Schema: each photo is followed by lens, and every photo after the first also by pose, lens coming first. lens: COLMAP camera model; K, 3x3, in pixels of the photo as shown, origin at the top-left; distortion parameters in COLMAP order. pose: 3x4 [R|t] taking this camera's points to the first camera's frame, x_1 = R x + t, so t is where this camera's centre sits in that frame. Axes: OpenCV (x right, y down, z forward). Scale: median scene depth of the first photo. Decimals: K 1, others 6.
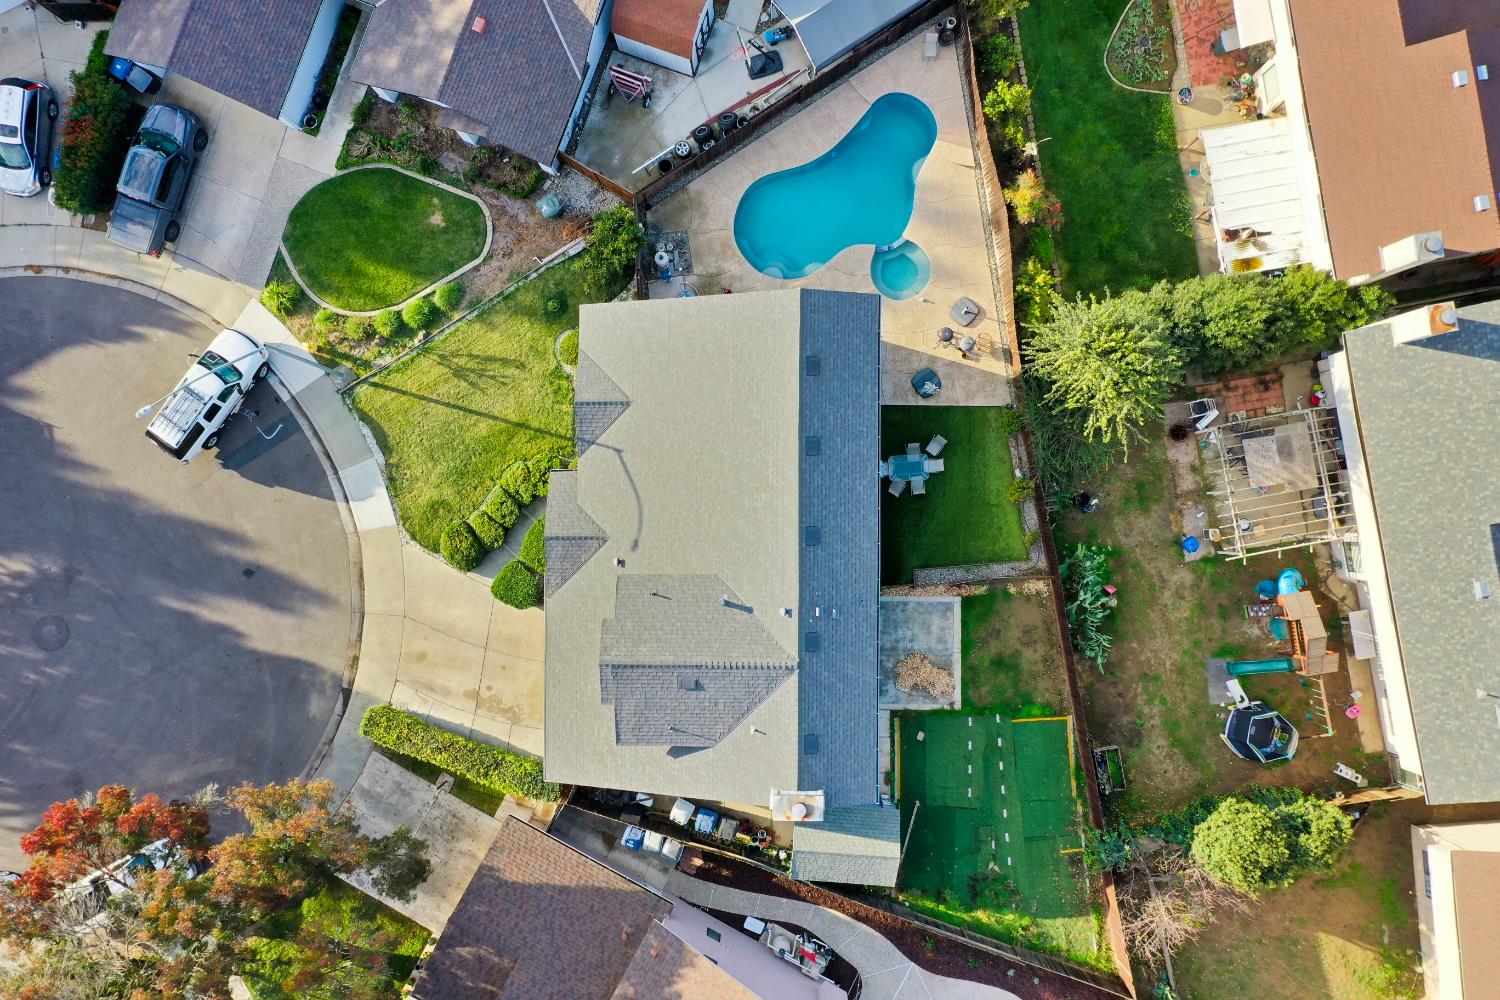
lens RADIAL K [[1189.6, 0, 745.8], [0, 1189.6, 496.0], [0, 0, 1]] dist [0.011873, 0.012332]
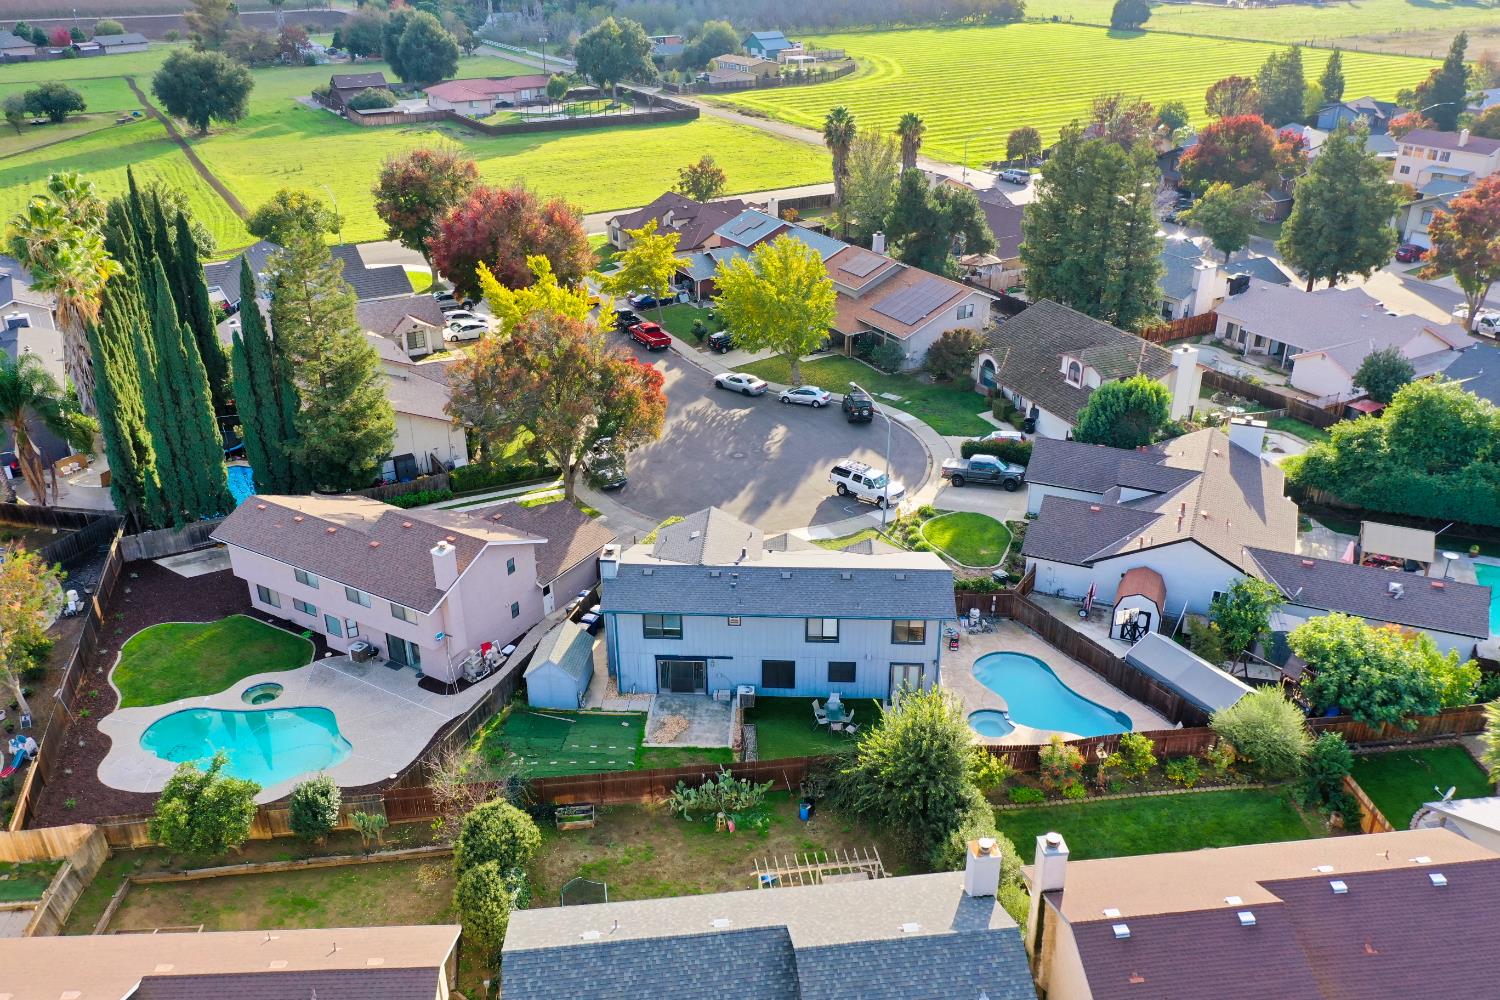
lens RADIAL K [[1189.6, 0, 747.0], [0, 1189.6, 501.7], [0, 0, 1]] dist [0.011873, 0.012332]
pose [[-0.045085, 0.450535, -0.891620, 1.173258], [-0.998759, -0.001413, 0.049788, 0.007169], [0.021171, 0.892758, 0.450039, 0.211952]]
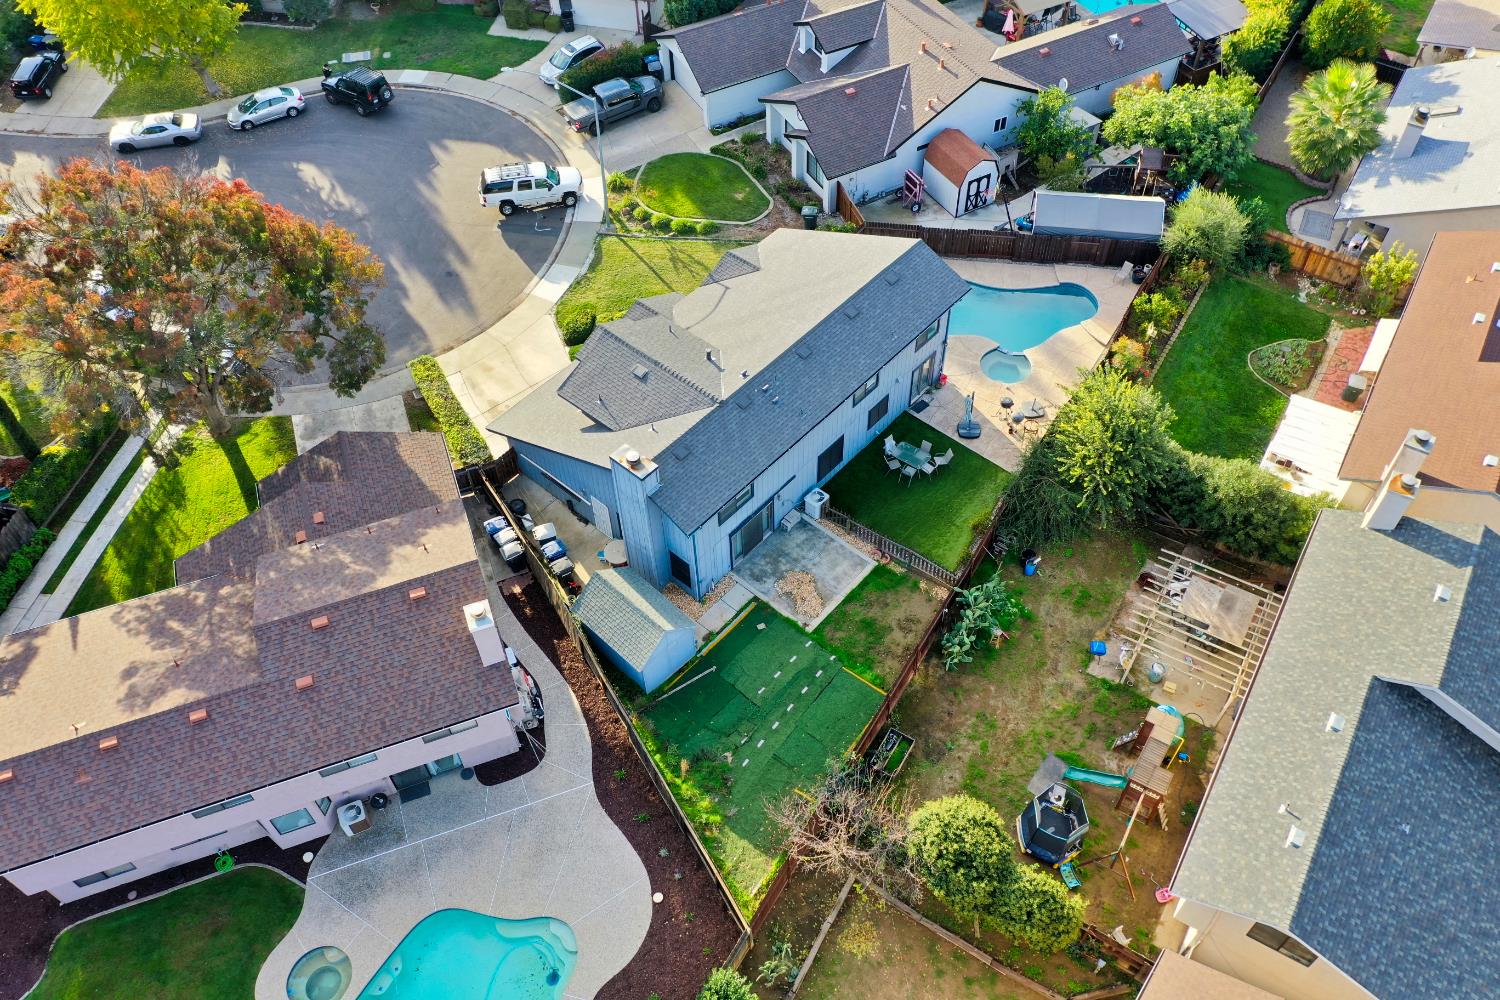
lens RADIAL K [[1189.6, 0, 747.4], [0, 1189.6, 497.9], [0, 0, 1]] dist [0.011873, 0.012332]
pose [[0.753271, 0.503546, -0.423112, 0.505512], [-0.657324, 0.598425, -0.458054, 0.600900], [0.022550, 0.623160, 0.781769, 0.151802]]
